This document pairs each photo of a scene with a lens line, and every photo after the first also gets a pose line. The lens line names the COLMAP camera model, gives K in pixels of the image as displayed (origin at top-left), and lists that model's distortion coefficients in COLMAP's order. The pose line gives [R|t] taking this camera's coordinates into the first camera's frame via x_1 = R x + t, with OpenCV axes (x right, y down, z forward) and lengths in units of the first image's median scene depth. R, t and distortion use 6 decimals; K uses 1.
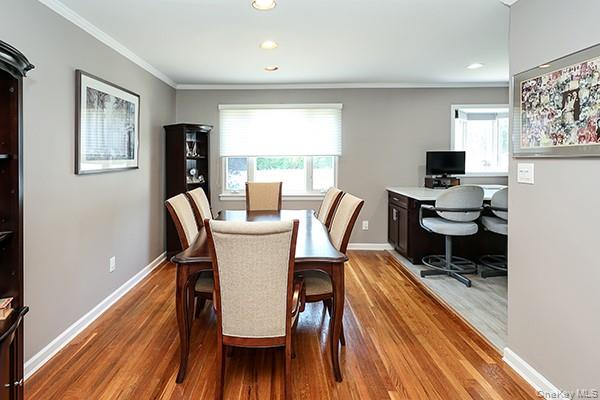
lens RADIAL K [[317.8, 0, 277.1], [0, 317.8, 166.1], [0, 0, 1]] dist [-0.005496, 0.000849]
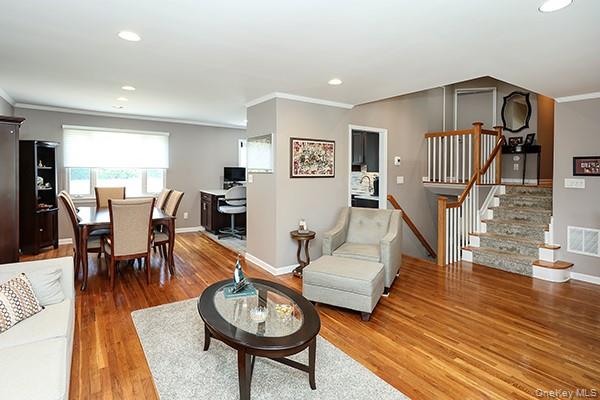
lens RADIAL K [[317.8, 0, 302.6], [0, 317.8, 180.1], [0, 0, 1]] dist [-0.005496, 0.000849]
pose [[0.815852, -0.002700, 0.578254, -0.164882], [-0.005041, 0.999918, 0.011781, -0.000286], [-0.578238, -0.012526, 0.815772, -0.641793]]
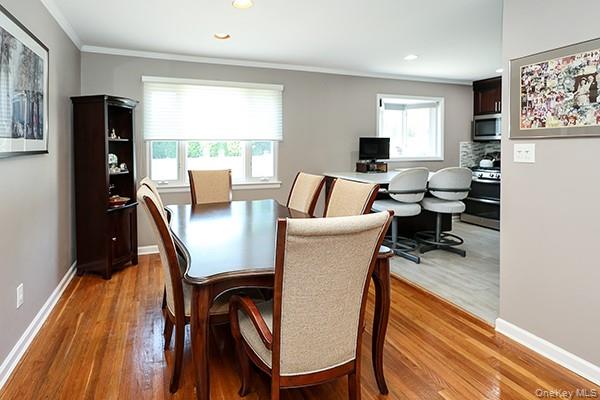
lens RADIAL K [[317.8, 0, 267.0], [0, 317.8, 159.1], [0, 0, 1]] dist [-0.005496, 0.000849]
pose [[0.938432, -0.008451, 0.345361, -0.201636], [0.004713, 0.999921, 0.011663, 0.013565], [-0.345432, -0.009318, 0.938398, 0.154363]]
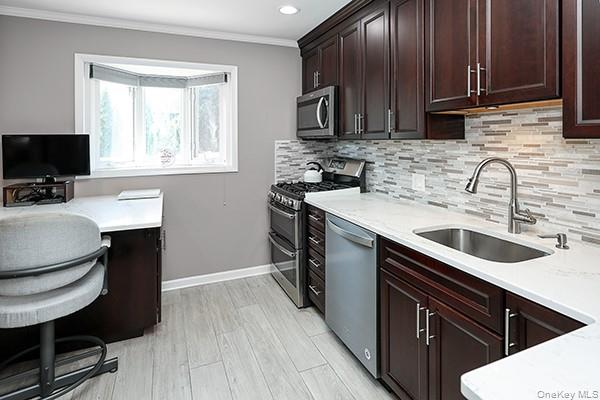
lens RADIAL K [[317.8, 0, 292.0], [0, 317.8, 150.6], [0, 0, 1]] dist [-0.005496, 0.000849]
pose [[0.918780, -0.009886, 0.394647, 0.827877], [0.008069, 0.999948, 0.006263, -0.021660], [-0.394688, -0.002570, 0.918812, 0.387610]]
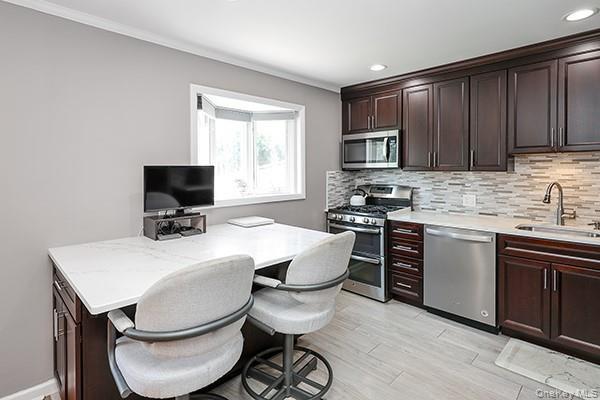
lens RADIAL K [[317.8, 0, 290.4], [0, 317.8, 180.8], [0, 0, 1]] dist [-0.005496, 0.000849]
pose [[0.712856, -0.019983, 0.701026, 0.331048], [0.014933, 0.999800, 0.013314, -0.028969], [-0.701151, 0.000977, 0.713012, 0.565556]]
